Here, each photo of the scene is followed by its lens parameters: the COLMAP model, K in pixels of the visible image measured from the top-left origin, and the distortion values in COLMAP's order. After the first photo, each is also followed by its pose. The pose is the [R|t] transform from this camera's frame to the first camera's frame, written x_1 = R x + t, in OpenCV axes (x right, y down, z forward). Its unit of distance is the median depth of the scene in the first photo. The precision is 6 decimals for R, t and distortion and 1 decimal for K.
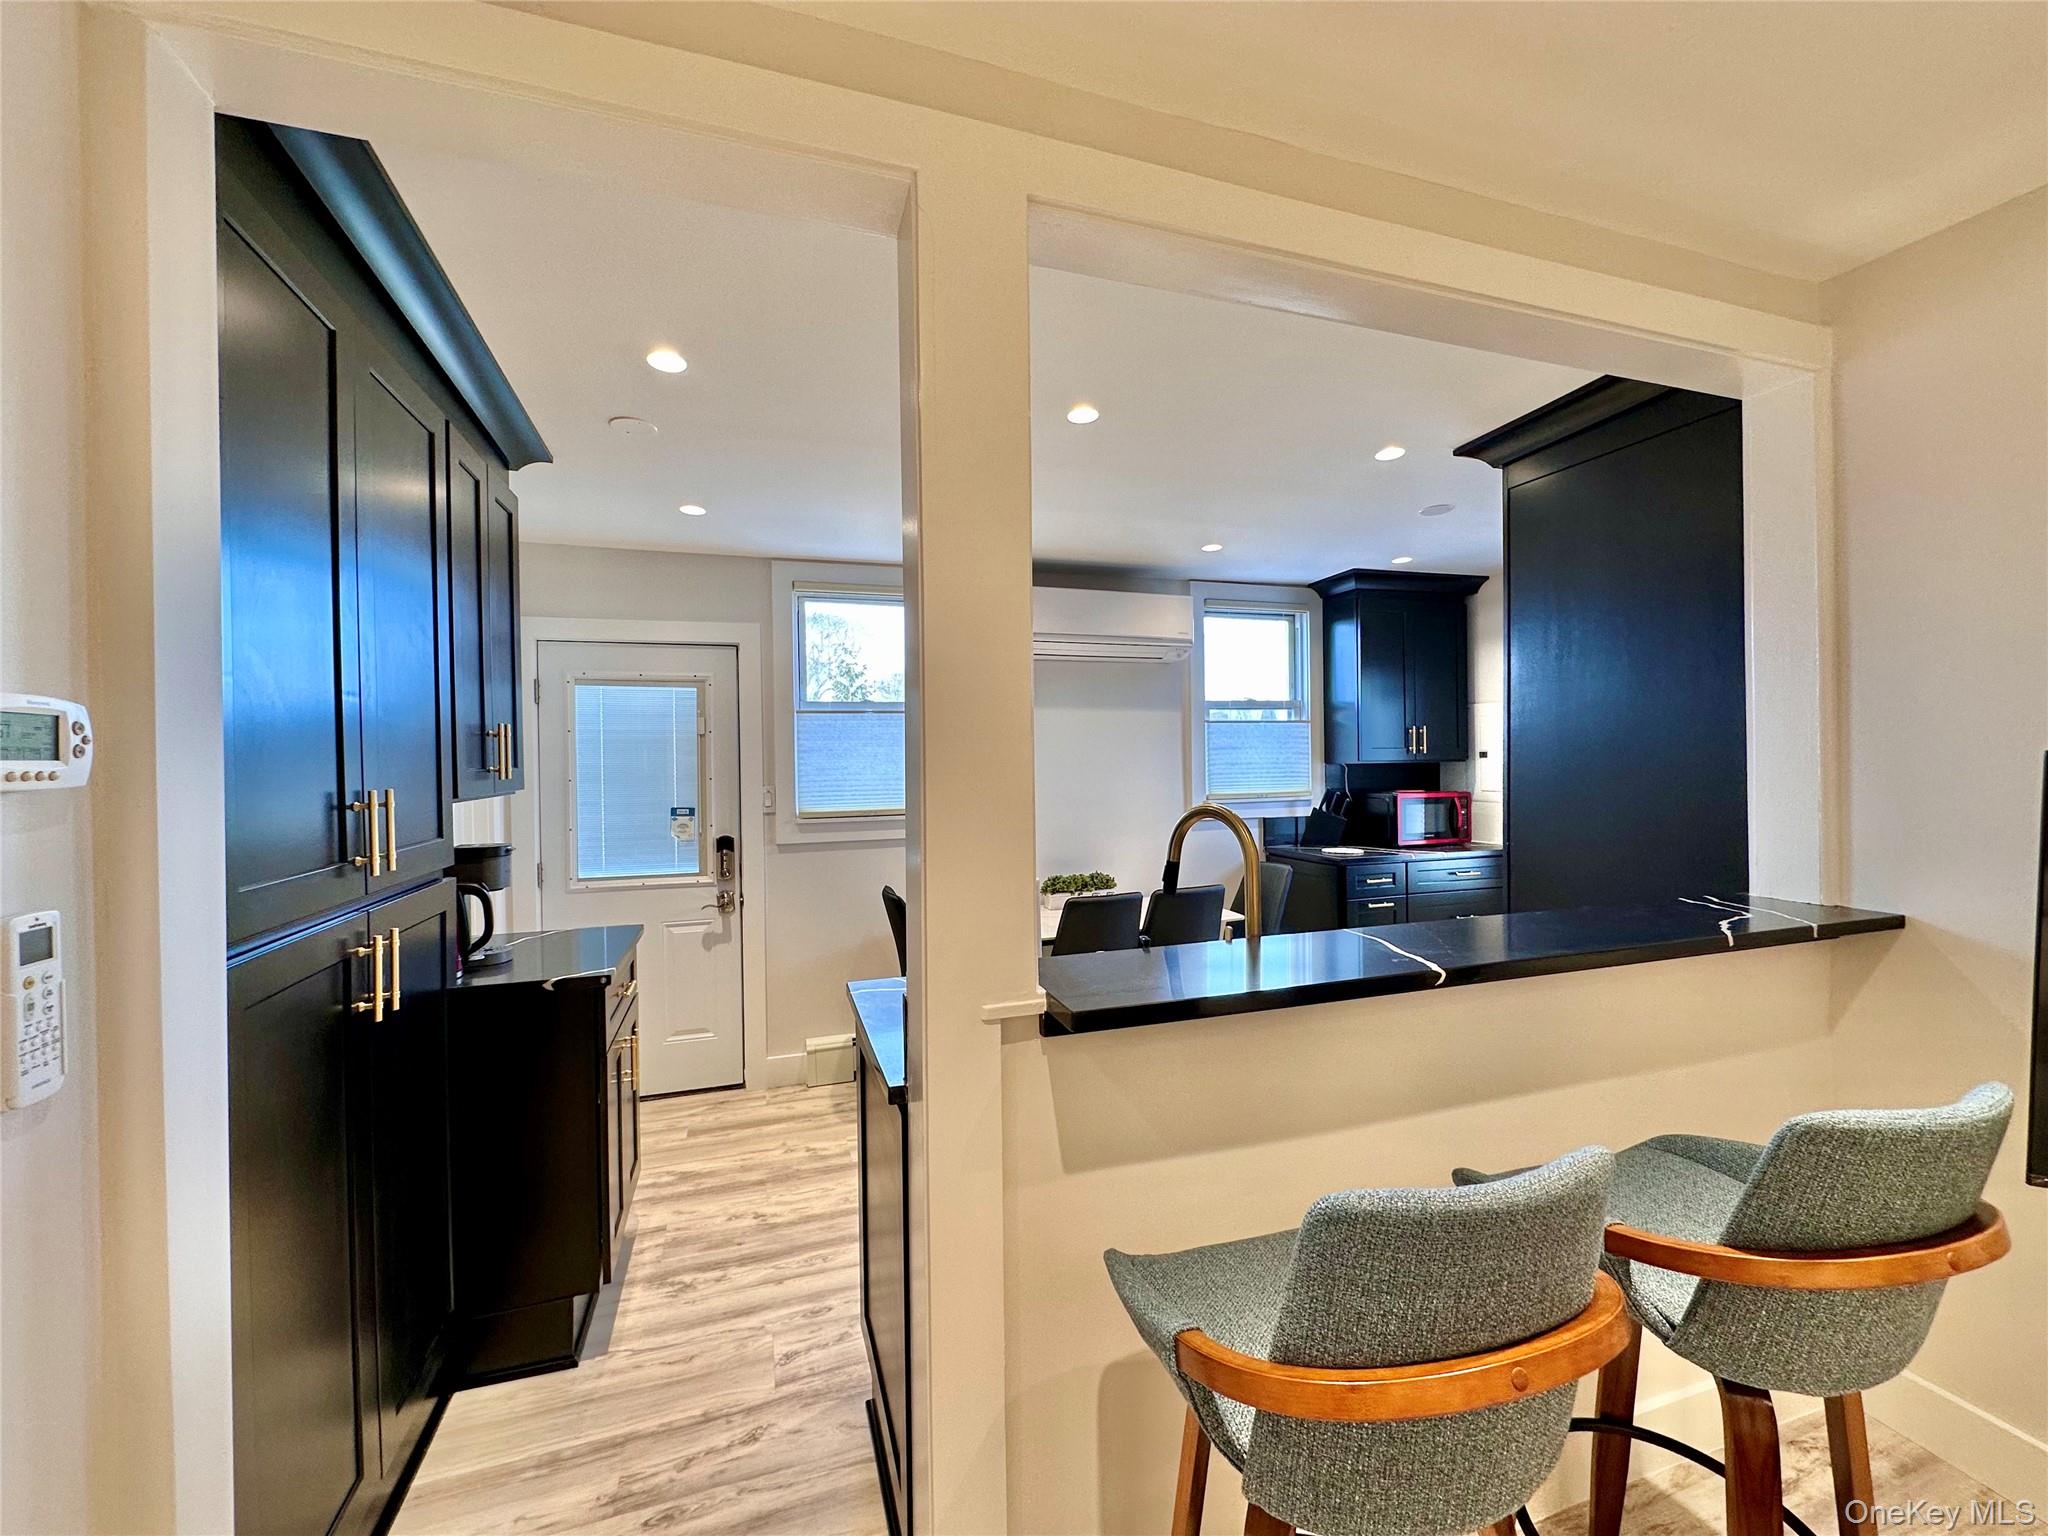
lens RADIAL K [[819.2, 0, 1024.0], [0, 819.2, 768.0], [0, 0, 1]] dist [0.000567, 0.000024]
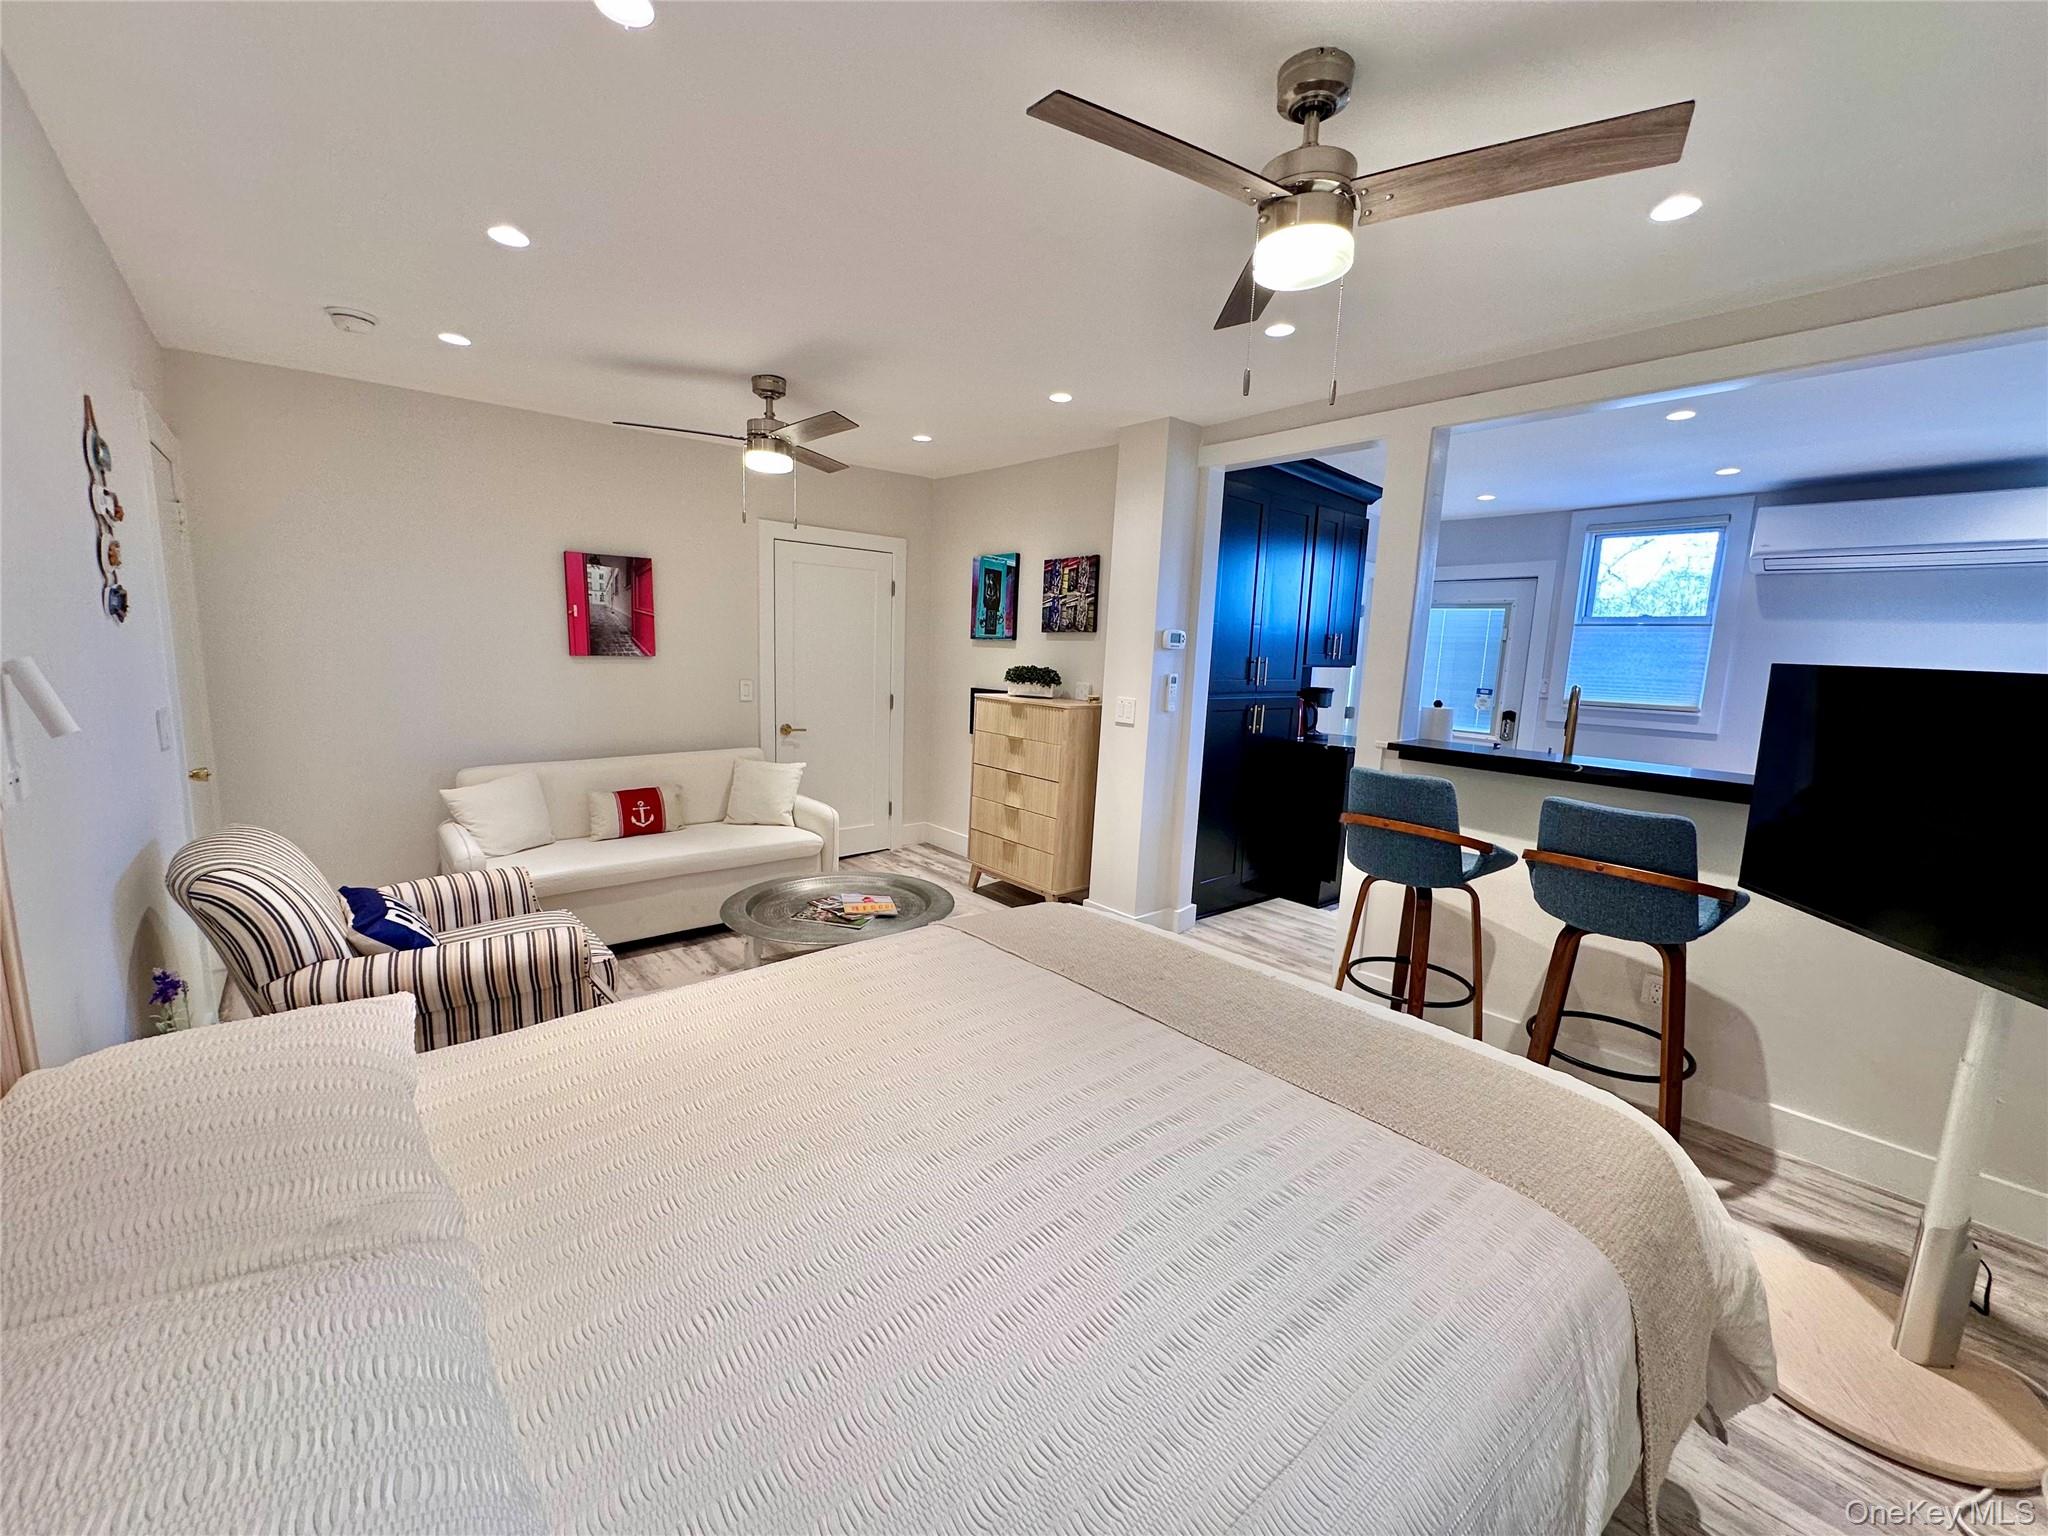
lens RADIAL K [[819.2, 0, 1024.0], [0, 819.2, 768.0], [0, 0, 1]] dist [0.000567, 0.000024]
pose [[0.391790, 0.165517, -0.905044, 0.649696], [-0.055425, 0.986144, 0.156356, 0.002835], [0.918384, -0.011097, 0.395536, -0.388779]]
